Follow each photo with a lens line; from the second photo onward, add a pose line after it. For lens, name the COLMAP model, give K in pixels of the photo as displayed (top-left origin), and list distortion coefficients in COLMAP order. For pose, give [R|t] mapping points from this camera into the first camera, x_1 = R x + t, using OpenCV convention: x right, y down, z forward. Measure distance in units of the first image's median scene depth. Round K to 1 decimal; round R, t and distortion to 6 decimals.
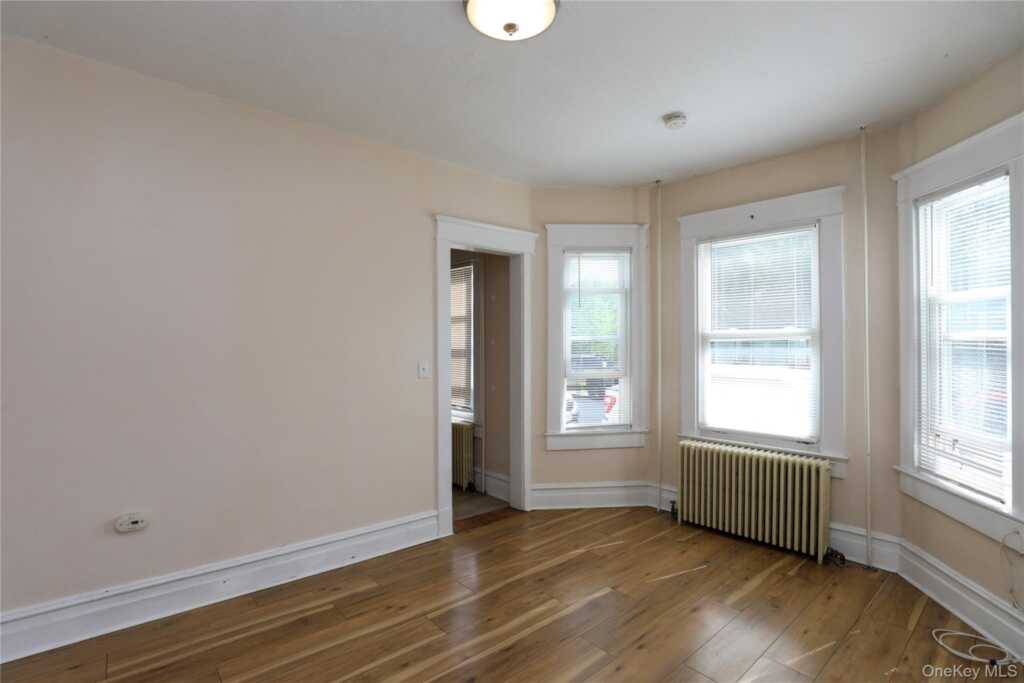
lens RADIAL K [[477.9, 0, 511.5], [0, 477.9, 347.5], [0, 0, 1]] dist [-0.021362, 0.004365]
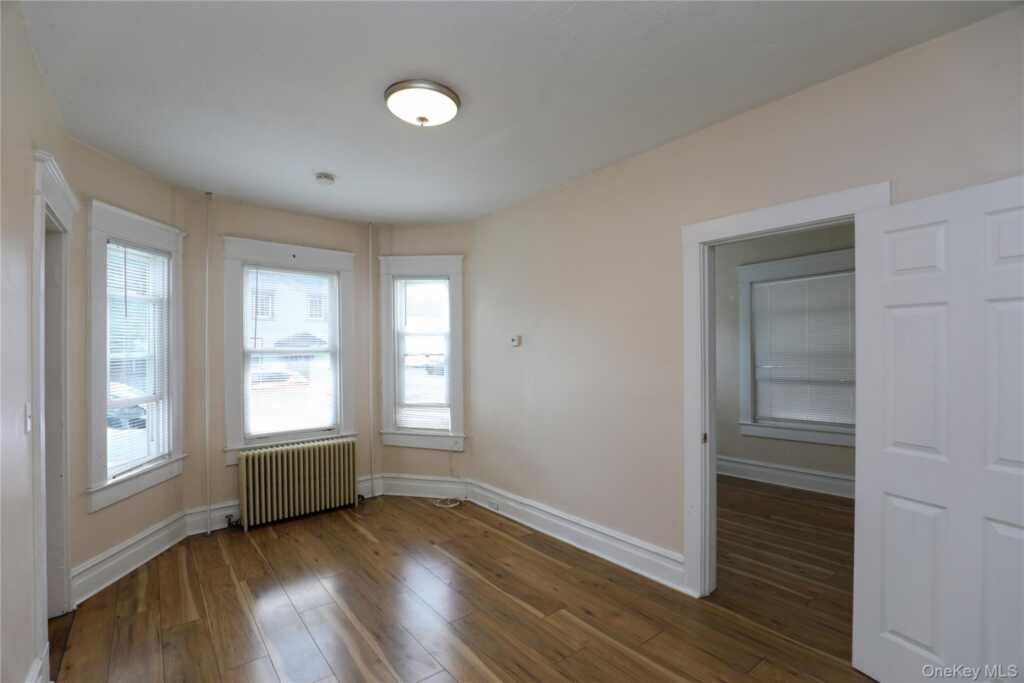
lens RADIAL K [[458.5, 0, 508.2], [0, 458.5, 341.2], [0, 0, 1]] dist [-0.020674, -0.000040]
pose [[0.054476, 0.012315, 0.998439, -0.637208], [0.006439, 0.999899, -0.012685, -0.034220], [-0.998494, 0.007120, 0.054391, 0.372847]]
